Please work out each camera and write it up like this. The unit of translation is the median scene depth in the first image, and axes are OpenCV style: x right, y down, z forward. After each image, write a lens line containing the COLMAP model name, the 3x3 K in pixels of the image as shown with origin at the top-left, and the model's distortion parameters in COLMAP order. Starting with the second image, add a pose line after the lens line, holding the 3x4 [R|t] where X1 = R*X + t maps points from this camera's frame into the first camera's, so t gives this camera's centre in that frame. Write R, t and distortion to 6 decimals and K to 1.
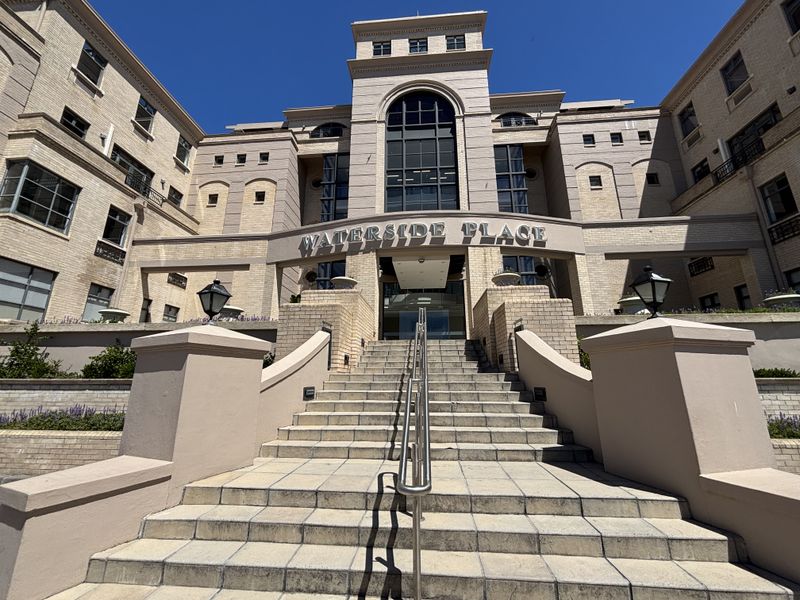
lens RADIAL K [[322.9, 0, 399.1], [0, 322.9, 301.1], [0, 0, 1]] dist [-0.001945, 0.000396]
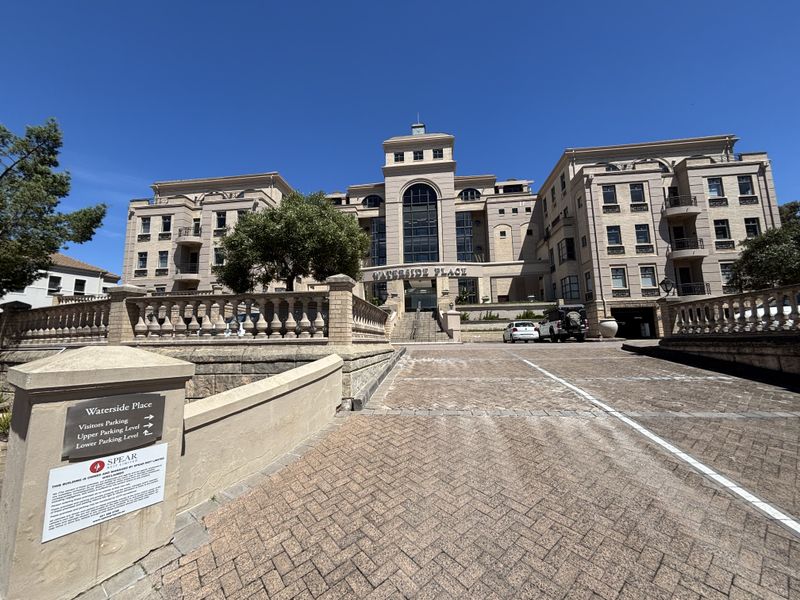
lens RADIAL K [[324.7, 0, 400.0], [0, 324.7, 300.0], [0, 0, 1]] dist [0.000146, 0.000008]
pose [[0.999358, -0.022151, -0.028153, -0.019368], [0.025106, 0.993683, 0.109376, -0.228266], [0.025552, -0.110012, 0.993602, -1.412240]]
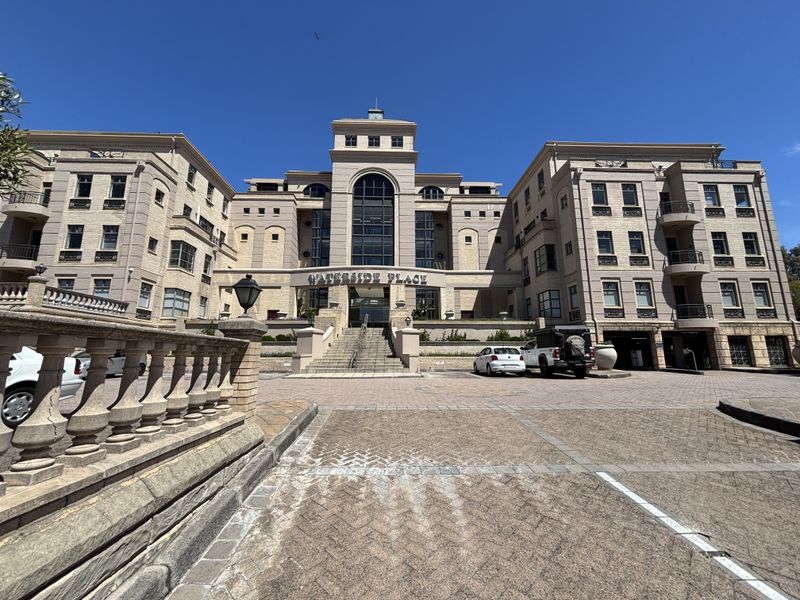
lens RADIAL K [[324.7, 0, 400.0], [0, 324.7, 300.0], [0, 0, 1]] dist [0.000146, 0.000008]
pose [[0.993265, 0.019386, 0.114230, 0.025598], [-0.027304, 0.997301, 0.068159, -0.172275], [-0.112601, -0.070819, 0.991113, -0.951612]]
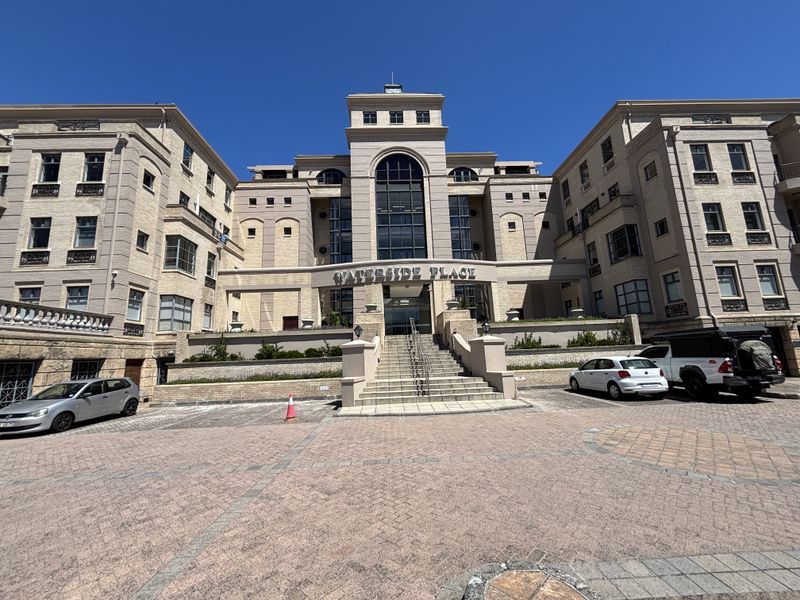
lens RADIAL K [[324.7, 0, 400.0], [0, 324.7, 300.0], [0, 0, 1]] dist [0.000146, 0.000008]
pose [[0.992393, -0.018194, 0.121761, -0.156124], [0.009561, 0.997422, 0.071119, -0.153586], [-0.122741, -0.069414, 0.990008, -0.626026]]
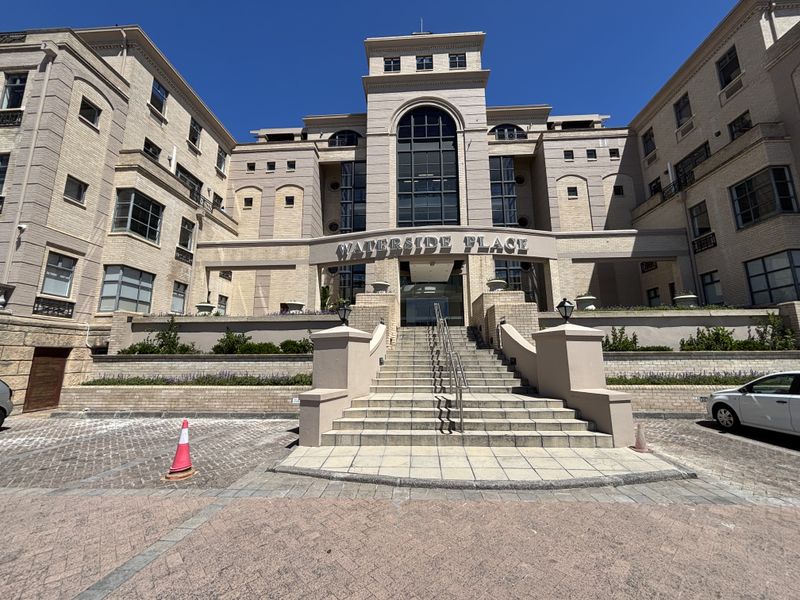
lens RADIAL K [[322.9, 0, 399.1], [0, 322.9, 301.1], [0, 0, 1]] dist [-0.001945, 0.000396]
pose [[0.999670, -0.000631, 0.025699, -0.083839], [-0.001226, 0.997390, 0.072187, -0.059997], [-0.025677, -0.072195, 0.997060, -0.259699]]
